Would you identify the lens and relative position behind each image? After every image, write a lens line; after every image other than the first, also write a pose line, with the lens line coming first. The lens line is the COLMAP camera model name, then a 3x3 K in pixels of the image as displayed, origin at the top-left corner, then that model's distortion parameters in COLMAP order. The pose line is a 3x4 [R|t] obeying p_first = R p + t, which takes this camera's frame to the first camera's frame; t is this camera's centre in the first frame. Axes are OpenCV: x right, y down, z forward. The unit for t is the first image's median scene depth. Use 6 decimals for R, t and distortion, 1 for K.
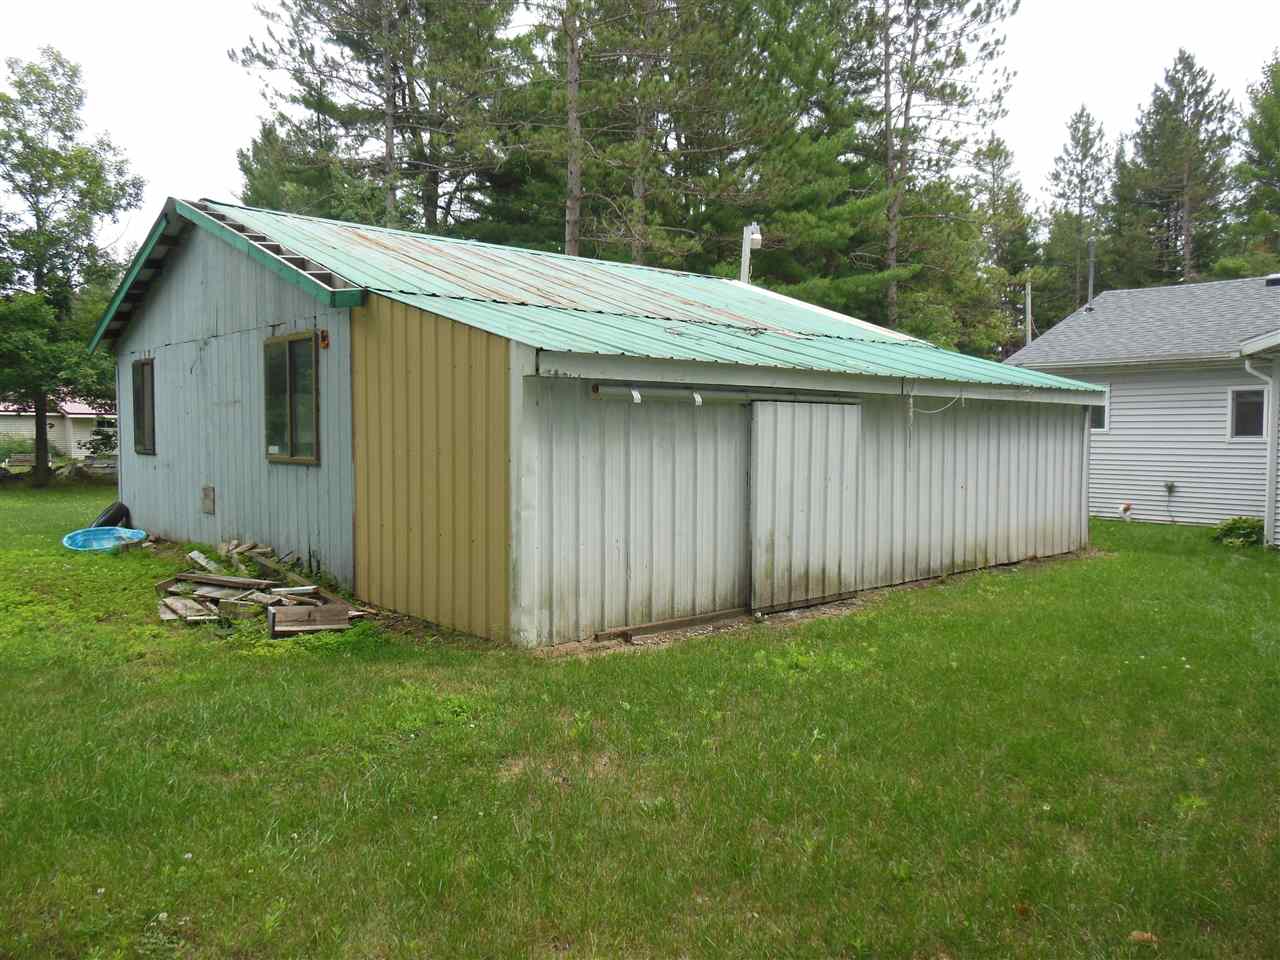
lens RADIAL K [[944.5, 0, 640.0], [0, 944.5, 480.0], [0, 0, 1]] dist [-0.005260, 0.000076]
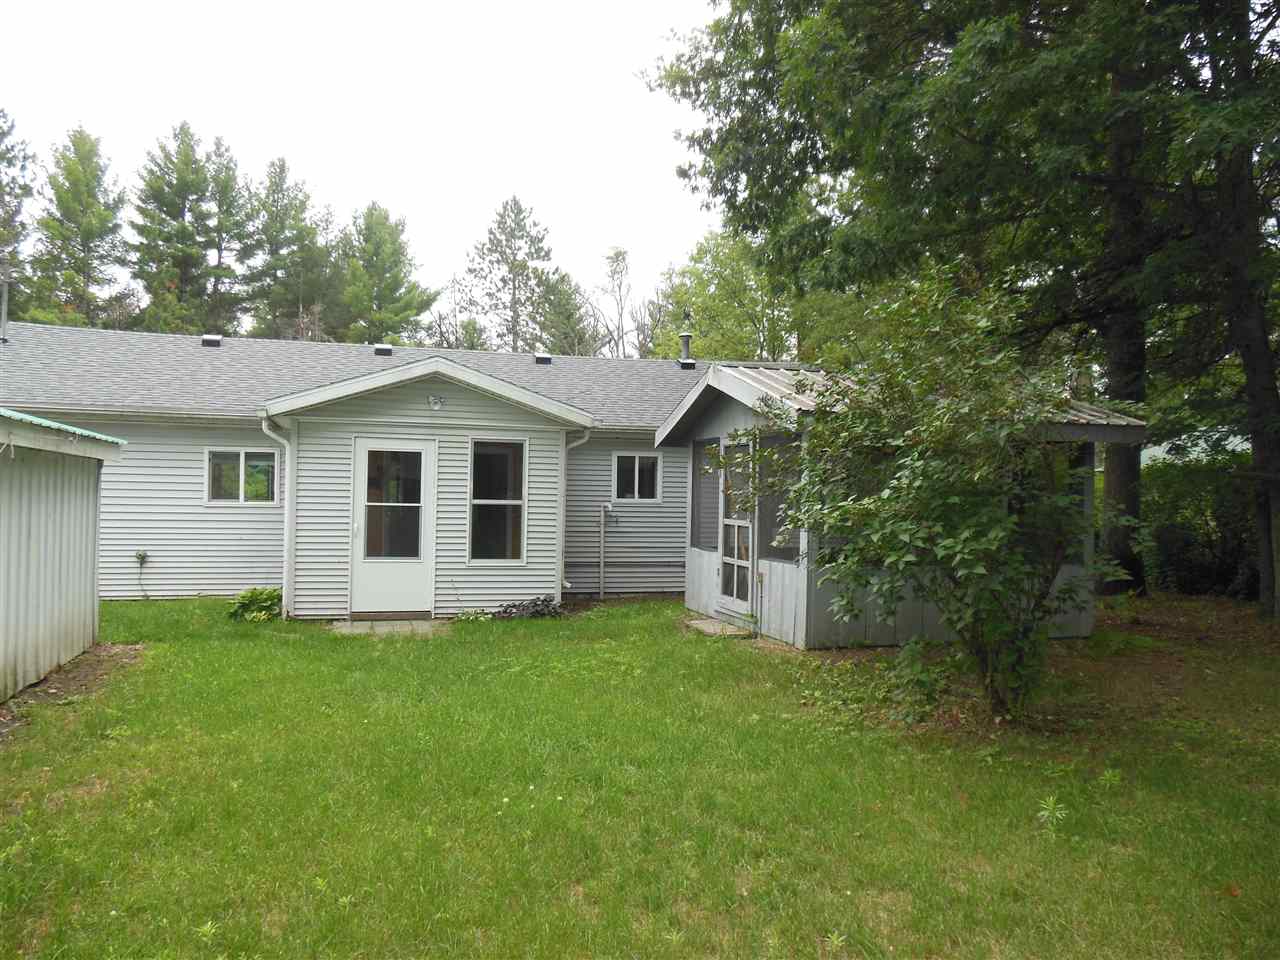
lens RADIAL K [[944.5, 0, 640.0], [0, 944.5, 480.0], [0, 0, 1]] dist [-0.005260, 0.000076]
pose [[0.404507, 0.025412, 0.914182, -0.054043], [0.028324, 0.998786, -0.040297, -0.016168], [-0.914096, 0.042194, 0.403296, 0.231144]]
